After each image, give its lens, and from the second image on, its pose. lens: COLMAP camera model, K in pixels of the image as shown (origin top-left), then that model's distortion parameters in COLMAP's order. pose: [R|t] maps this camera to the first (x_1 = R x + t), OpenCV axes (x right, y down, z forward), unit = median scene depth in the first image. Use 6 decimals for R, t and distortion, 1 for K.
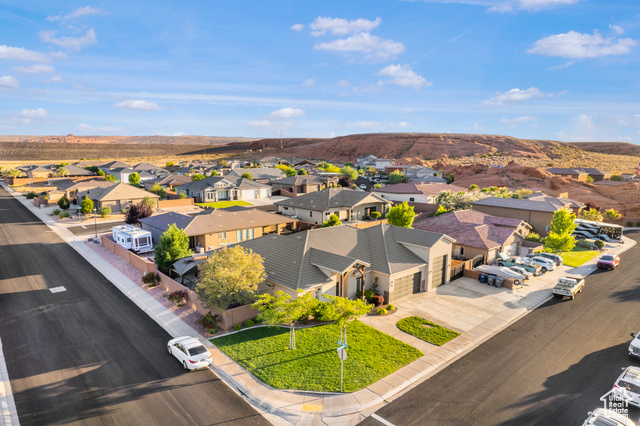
lens RADIAL K [[408.7, 0, 321.5], [0, 408.7, 212.3], [0, 0, 1]] dist [-0.062814, 0.052721]
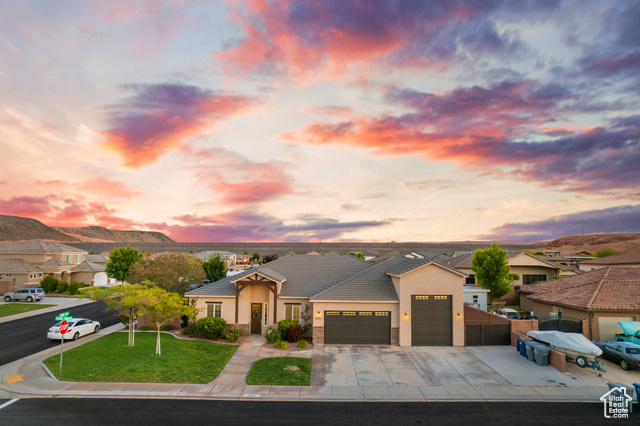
lens RADIAL K [[408.7, 0, 320.8], [0, 408.7, 214.1], [0, 0, 1]] dist [-0.062814, 0.052721]
pose [[0.743220, -0.068153, -0.665567, 0.587884], [-0.103308, 0.971177, -0.214808, 0.138337], [0.661023, 0.228408, 0.714758, 0.398137]]
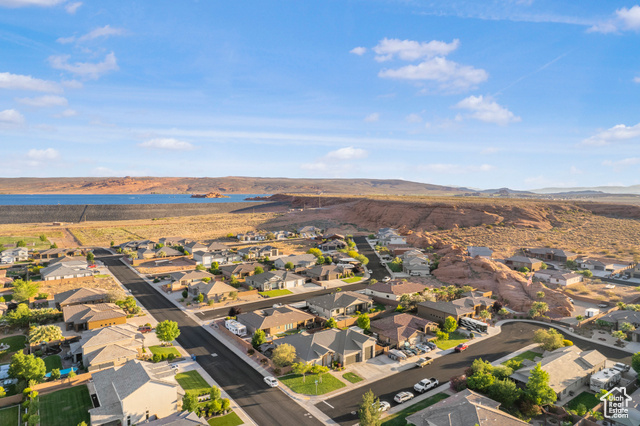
lens RADIAL K [[408.7, 0, 322.6], [0, 408.7, 219.2], [0, 0, 1]] dist [-0.062814, 0.052721]
pose [[0.995124, 0.004691, -0.098520, 0.250291], [-0.012037, 0.997178, -0.074099, -0.456019], [0.097894, 0.074923, 0.992373, -1.448345]]
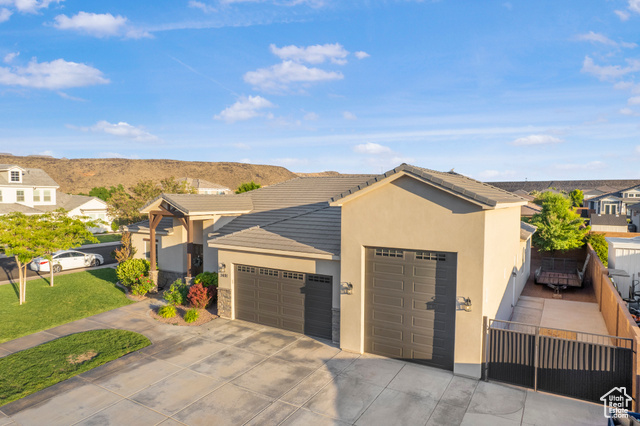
lens RADIAL K [[408.7, 0, 320.9], [0, 408.7, 215.6], [0, 0, 1]] dist [-0.062814, 0.052721]
pose [[0.290063, 0.042131, -0.956080, 0.530473], [-0.146947, 0.989144, -0.000994, 0.093758], [0.945659, 0.140782, 0.293105, 0.852012]]
